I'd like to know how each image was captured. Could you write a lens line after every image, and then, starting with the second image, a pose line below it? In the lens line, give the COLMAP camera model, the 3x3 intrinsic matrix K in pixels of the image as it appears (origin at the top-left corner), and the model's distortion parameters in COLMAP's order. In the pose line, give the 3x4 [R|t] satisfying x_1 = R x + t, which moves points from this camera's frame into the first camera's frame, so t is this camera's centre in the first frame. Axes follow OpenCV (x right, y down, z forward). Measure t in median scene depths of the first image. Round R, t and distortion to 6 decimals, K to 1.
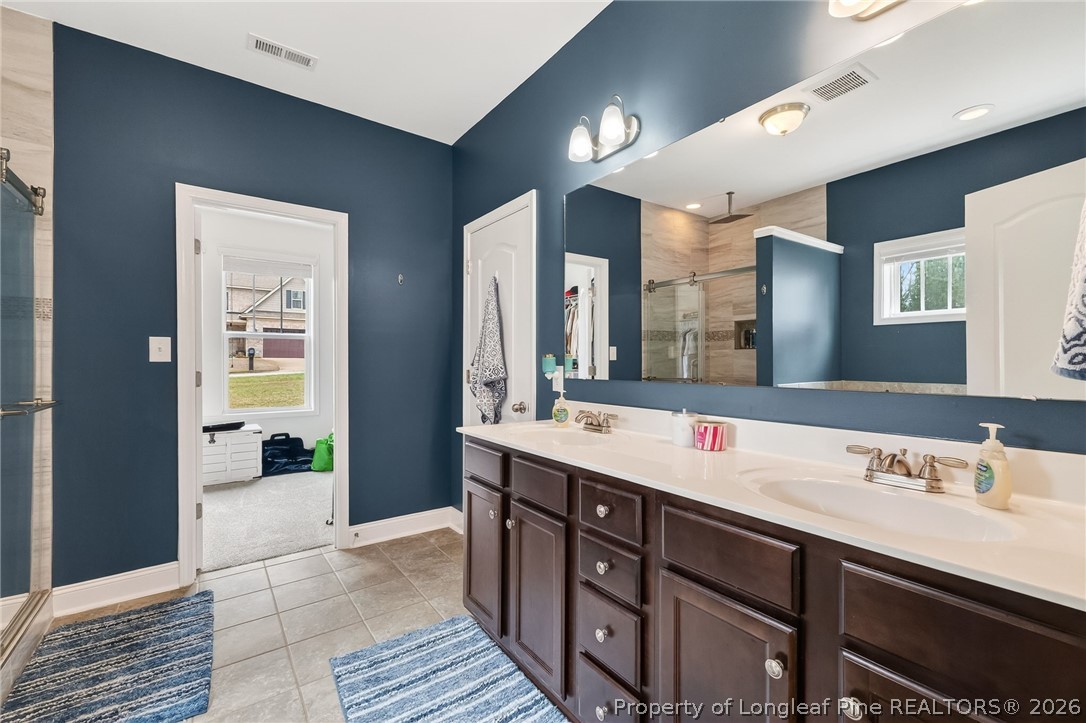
lens RADIAL K [[475.0, 0, 545.5], [0, 475.0, 365.2], [0, 0, 1]] dist [0.003367, 0.000262]
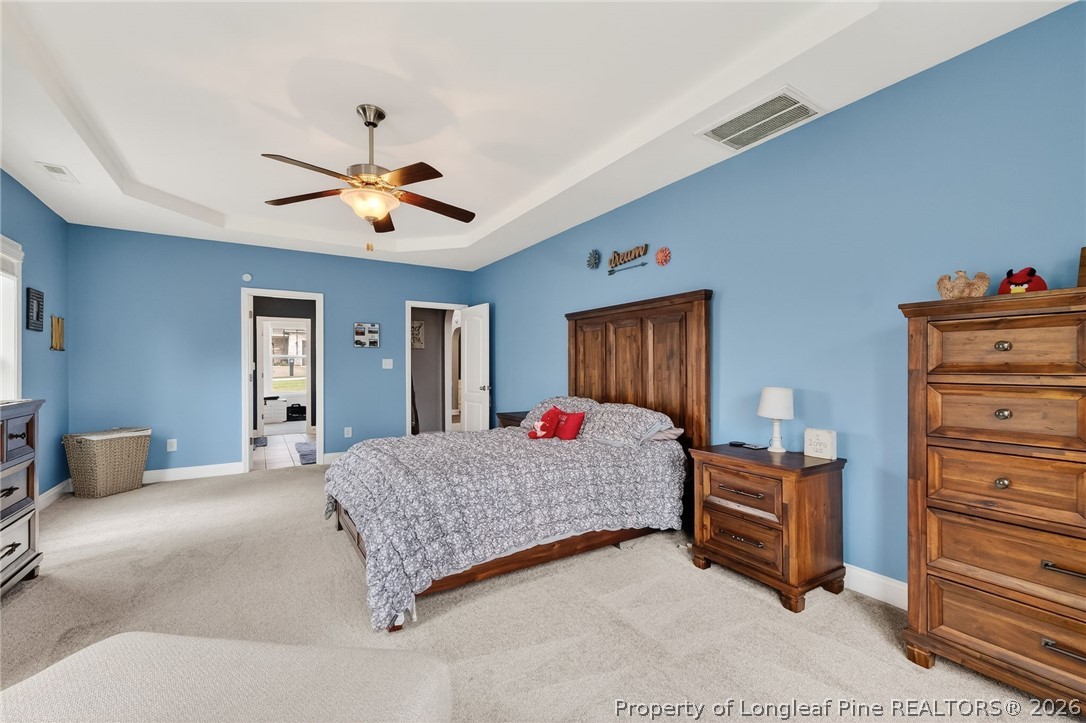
lens RADIAL K [[475.0, 0, 545.5], [0, 475.0, 365.2], [0, 0, 1]] dist [0.003367, 0.000262]
pose [[0.997398, -0.007101, -0.071748, 0.713912], [0.006294, 0.999914, -0.011469, 0.005800], [0.071823, 0.010988, 0.997357, -1.048706]]
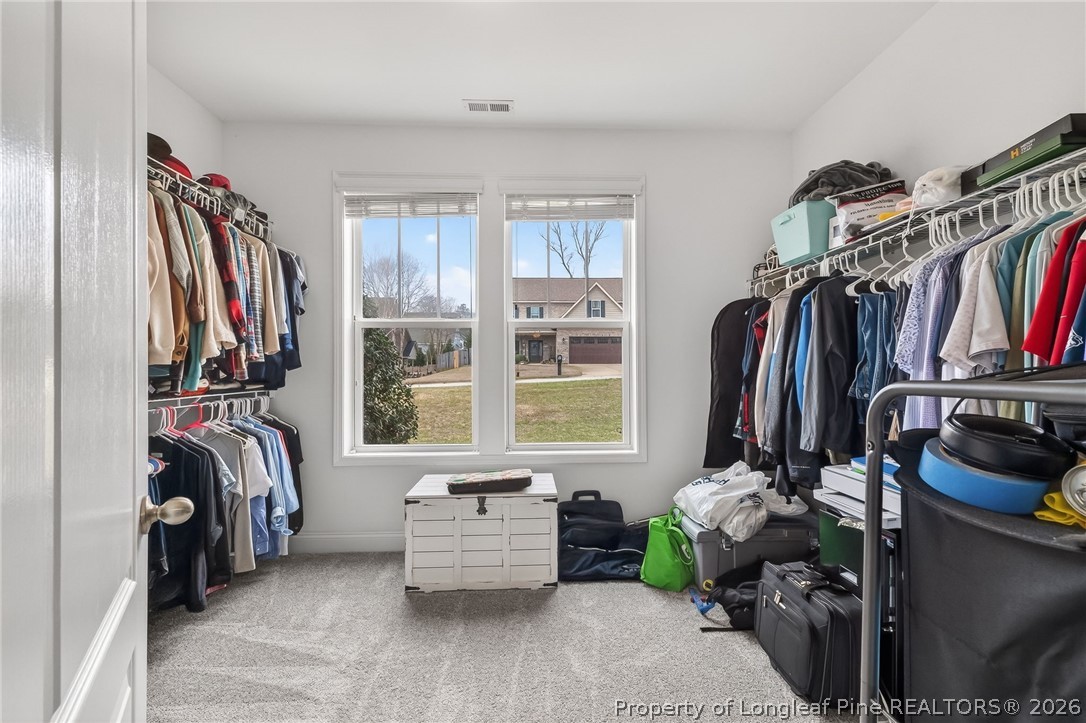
lens RADIAL K [[458.9, 0, 544.9], [0, 458.9, 366.4], [0, 0, 1]] dist [0.000264, 0.000004]
pose [[0.830887, -0.004464, -0.556423, -0.294323], [-0.000525, 0.999961, -0.008808, -0.004116], [0.556440, 0.007611, 0.830853, 0.515569]]
